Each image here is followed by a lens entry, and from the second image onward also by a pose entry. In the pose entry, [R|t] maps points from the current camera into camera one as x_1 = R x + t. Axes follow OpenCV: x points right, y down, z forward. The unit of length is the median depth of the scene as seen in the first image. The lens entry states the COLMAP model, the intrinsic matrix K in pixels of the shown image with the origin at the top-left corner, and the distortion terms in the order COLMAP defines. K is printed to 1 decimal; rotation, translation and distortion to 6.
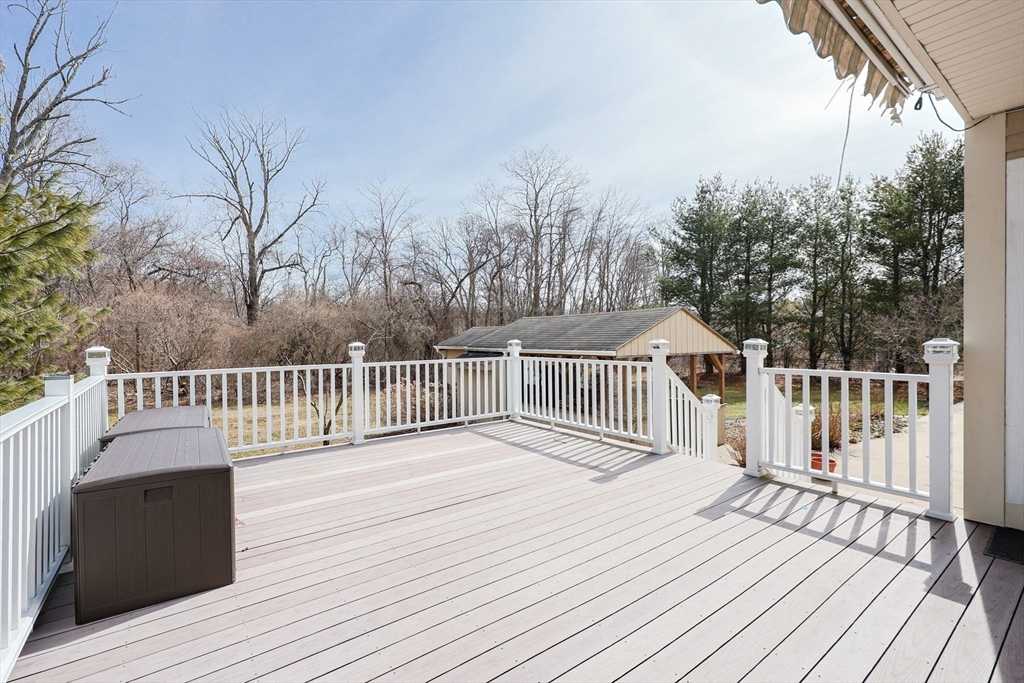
lens RADIAL K [[435.9, 0, 512.0], [0, 435.9, 340.5], [0, 0, 1]] dist [0.001666, -0.000077]
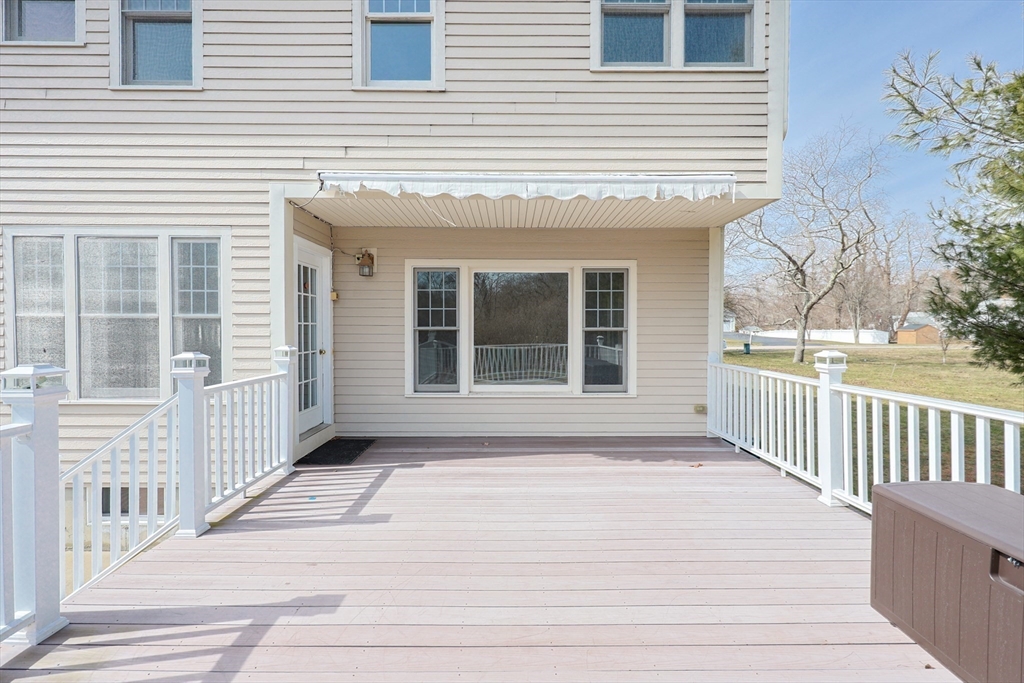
lens RADIAL K [[435.9, 0, 512.4], [0, 435.9, 334.7], [0, 0, 1]] dist [0.001666, -0.000077]
pose [[-0.801868, -0.005898, 0.597472, -0.390507], [0.001671, 0.999925, 0.012114, -0.050097], [-0.597499, 0.010712, -0.801798, 1.491395]]
